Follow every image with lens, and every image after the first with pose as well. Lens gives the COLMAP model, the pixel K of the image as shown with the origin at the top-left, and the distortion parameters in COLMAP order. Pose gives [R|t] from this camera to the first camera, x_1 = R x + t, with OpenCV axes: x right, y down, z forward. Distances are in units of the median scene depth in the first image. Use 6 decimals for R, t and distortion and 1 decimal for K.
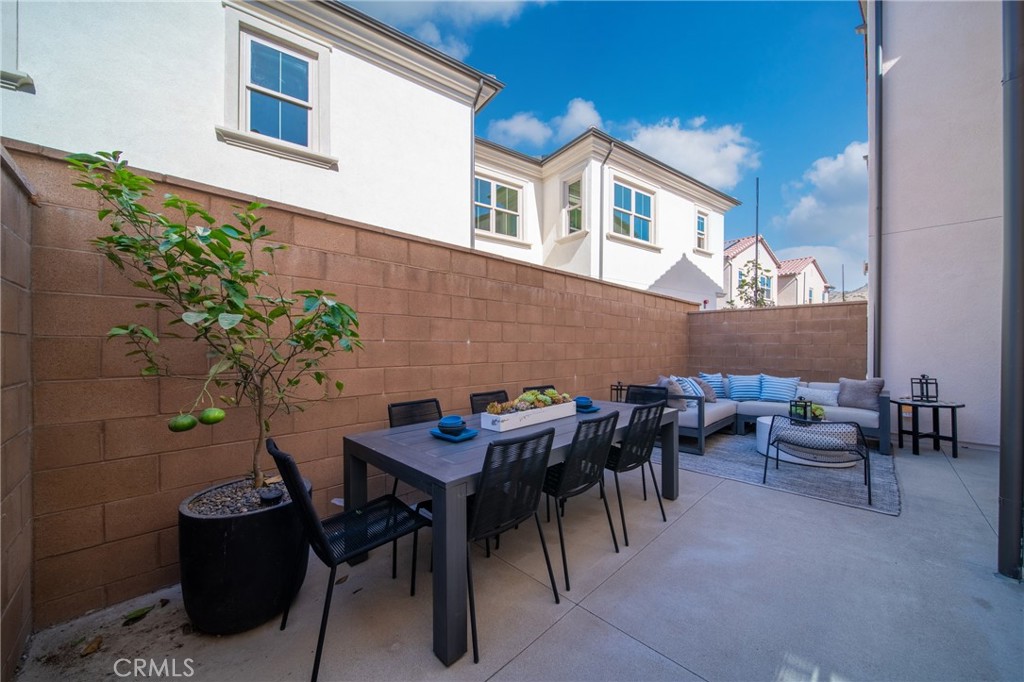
lens RADIAL K [[361.3, 0, 508.5], [0, 361.3, 345.7], [0, 0, 1]] dist [-0.001639, -0.001147]
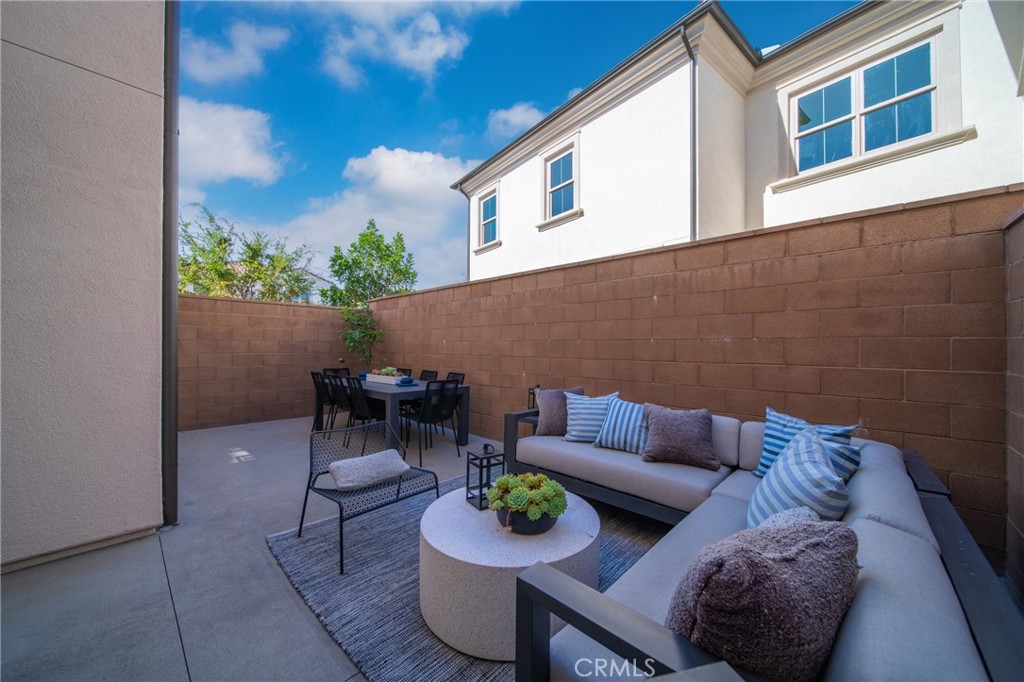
lens RADIAL K [[361.3, 0, 520.1], [0, 361.3, 341.3], [0, 0, 1]] dist [-0.001639, -0.001147]
pose [[0.062131, -0.011948, -0.997996, 0.900736], [0.000368, 0.999929, -0.011949, 0.005305], [0.998068, 0.000375, 0.062131, 0.704254]]
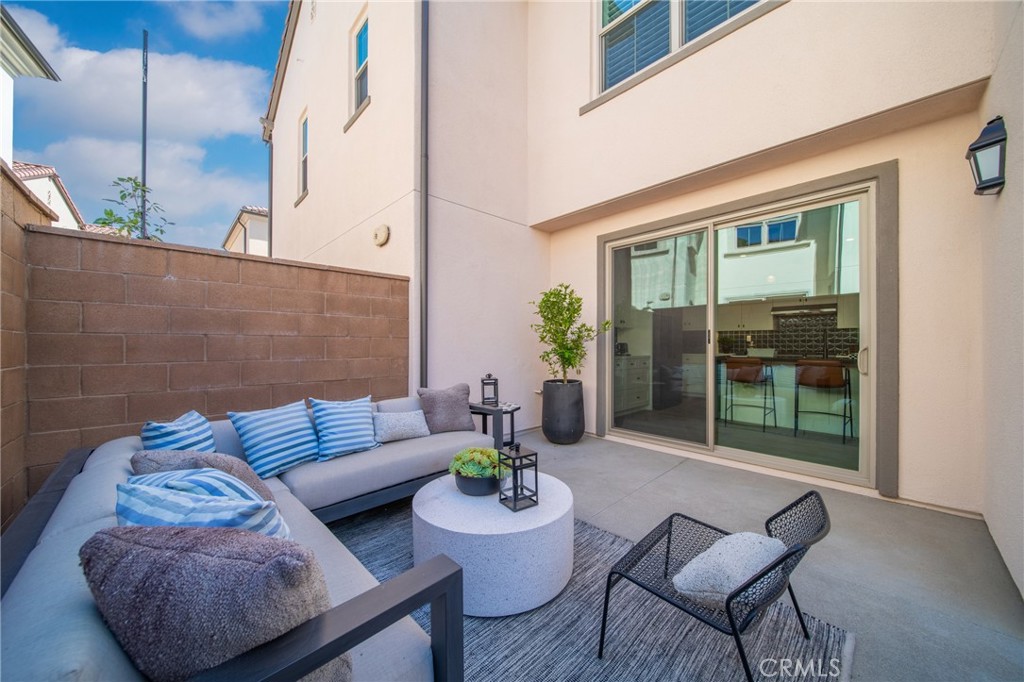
lens RADIAL K [[361.3, 0, 509.4], [0, 361.3, 343.0], [0, 0, 1]] dist [-0.001639, -0.001147]
pose [[0.007547, -0.000552, 0.999971, 0.234282], [-0.004057, 0.999992, 0.000583, 0.006109], [-0.999963, -0.004061, 0.007545, 0.696237]]
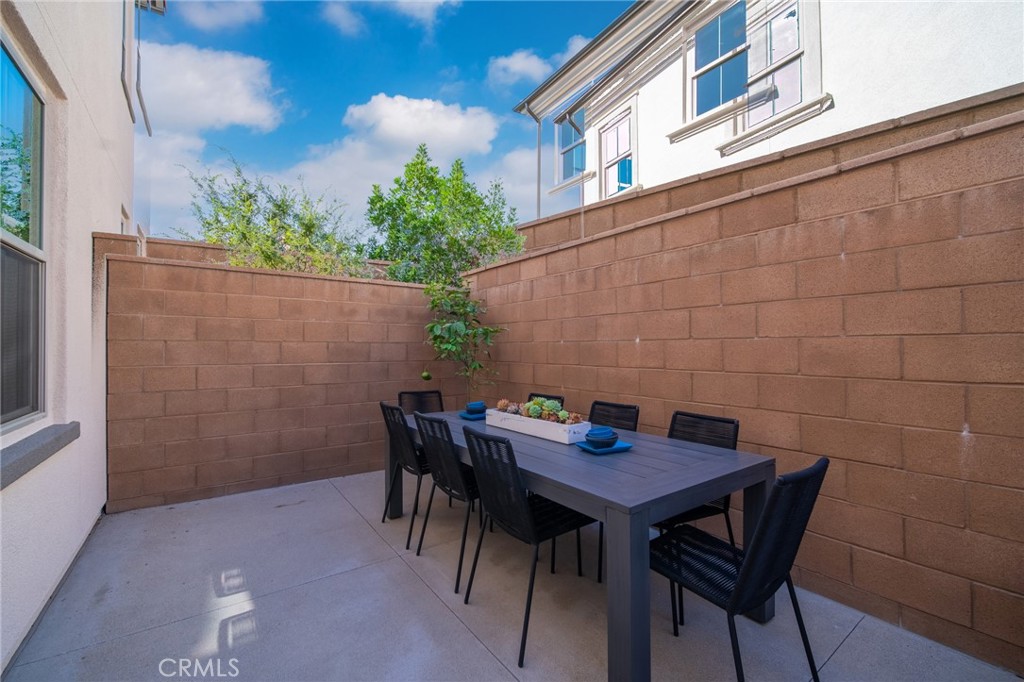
lens RADIAL K [[423.7, 0, 508.5], [0, 423.7, 343.9], [0, 0, 1]] dist [-0.008155, -0.000359]
pose [[-0.150058, -0.009079, -0.988635, 0.482337], [0.005122, 0.999937, -0.009960, 0.002999], [0.988664, -0.006558, -0.150002, 0.485392]]
